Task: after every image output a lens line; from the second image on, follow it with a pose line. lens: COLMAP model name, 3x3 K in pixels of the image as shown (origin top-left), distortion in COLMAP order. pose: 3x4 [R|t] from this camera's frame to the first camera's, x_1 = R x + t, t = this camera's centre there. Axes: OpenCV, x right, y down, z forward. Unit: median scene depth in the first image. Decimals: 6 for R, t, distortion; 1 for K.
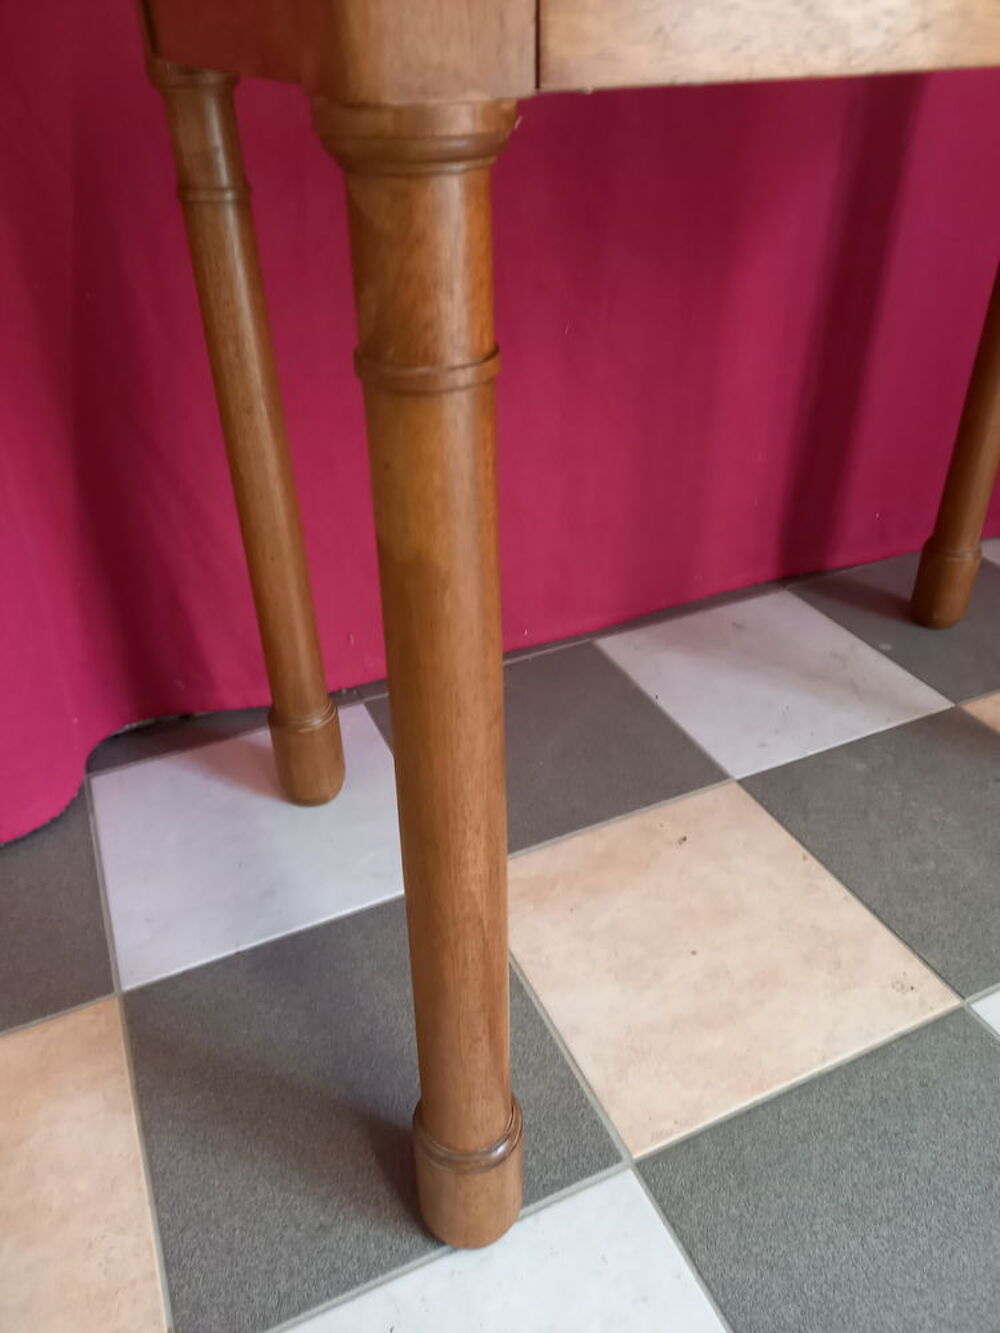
lens RADIAL K [[988.0, 0, 500.0], [0, 988.0, 666.5], [0, 0, 1]] dist [0.023243, -0.009477]
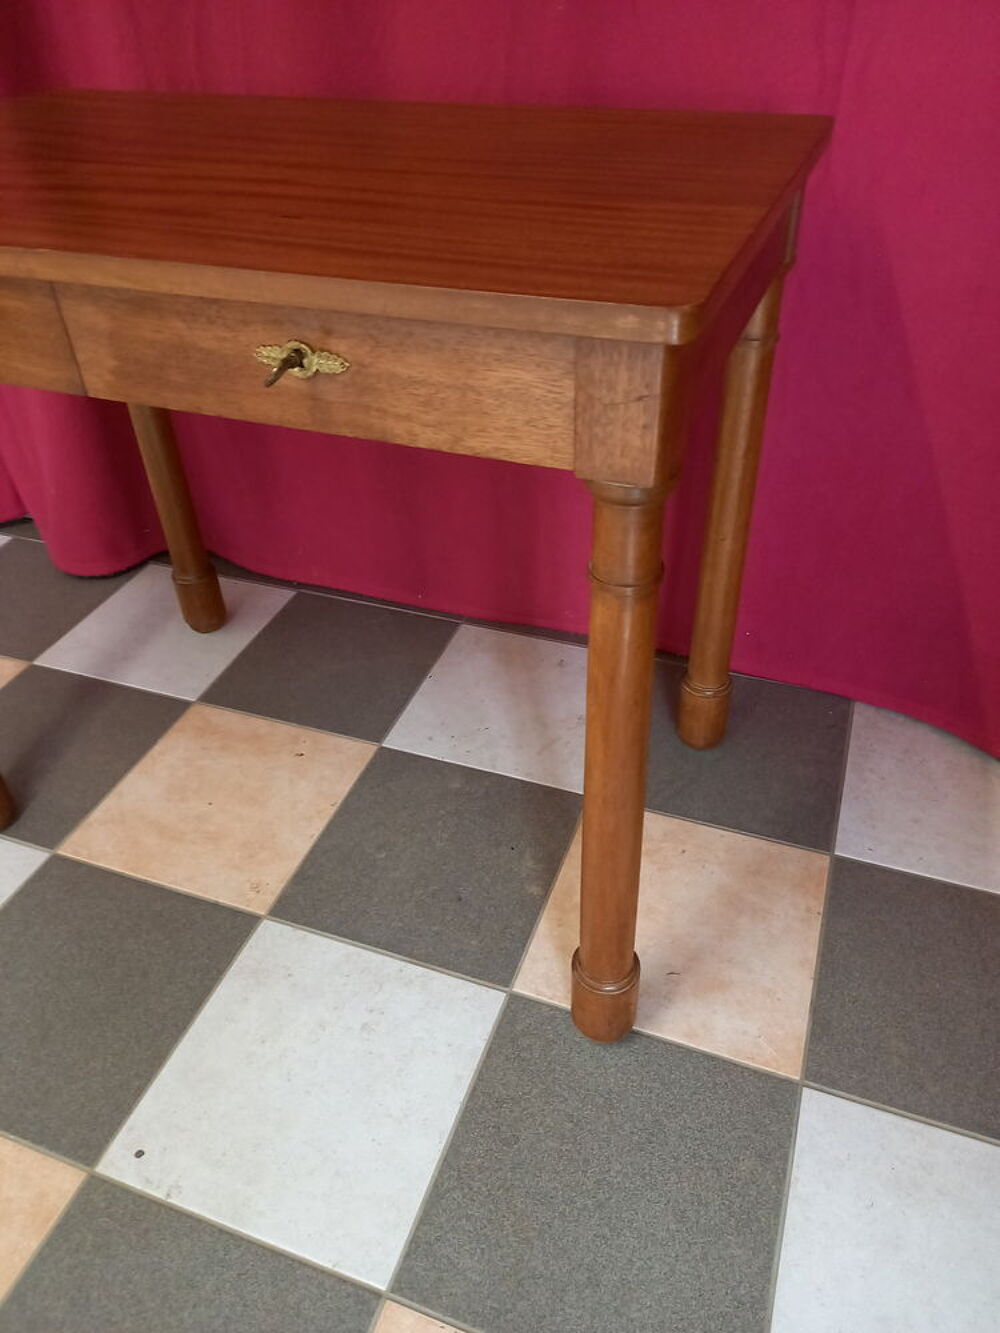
lens RADIAL K [[988.0, 0, 500.0], [0, 988.0, 666.5], [0, 0, 1]] dist [0.023243, -0.009477]
pose [[0.705532, 0.435450, -0.559113, 1.168762], [-0.372640, 0.899032, 0.229961, -0.387409], [0.602797, 0.046103, 0.796562, 0.031516]]
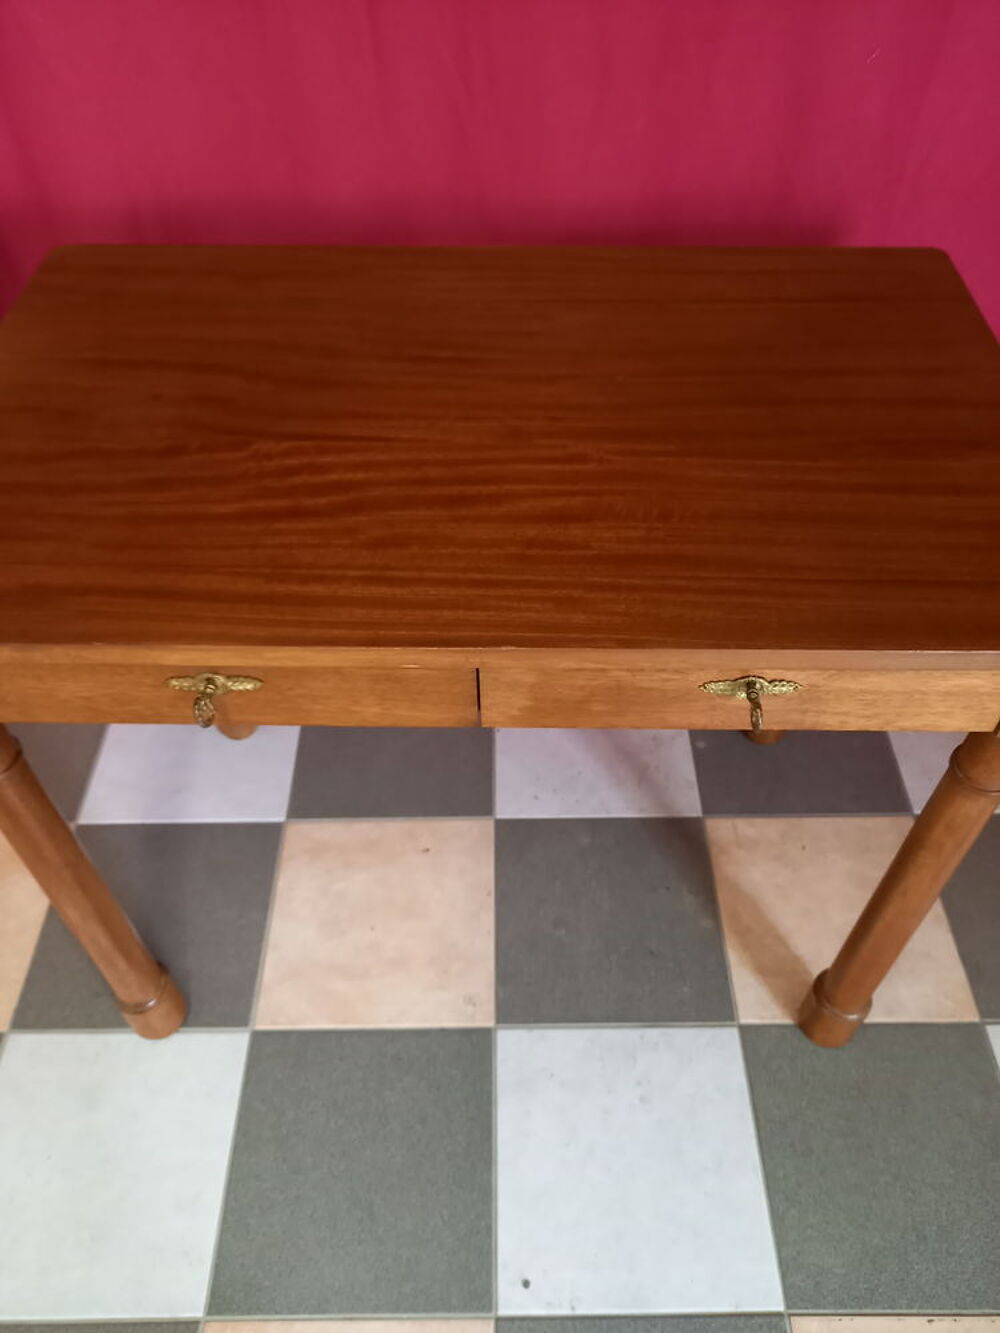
lens RADIAL K [[998.0, 0, 500.0], [0, 998.0, 666.5], [0, 0, 1]] dist [0.009567, -0.012249]
pose [[0.911883, 0.314938, -0.263218, 0.608606], [-0.231357, 0.924098, 0.304166, -0.571969], [0.339033, -0.216467, 0.915532, -0.270554]]
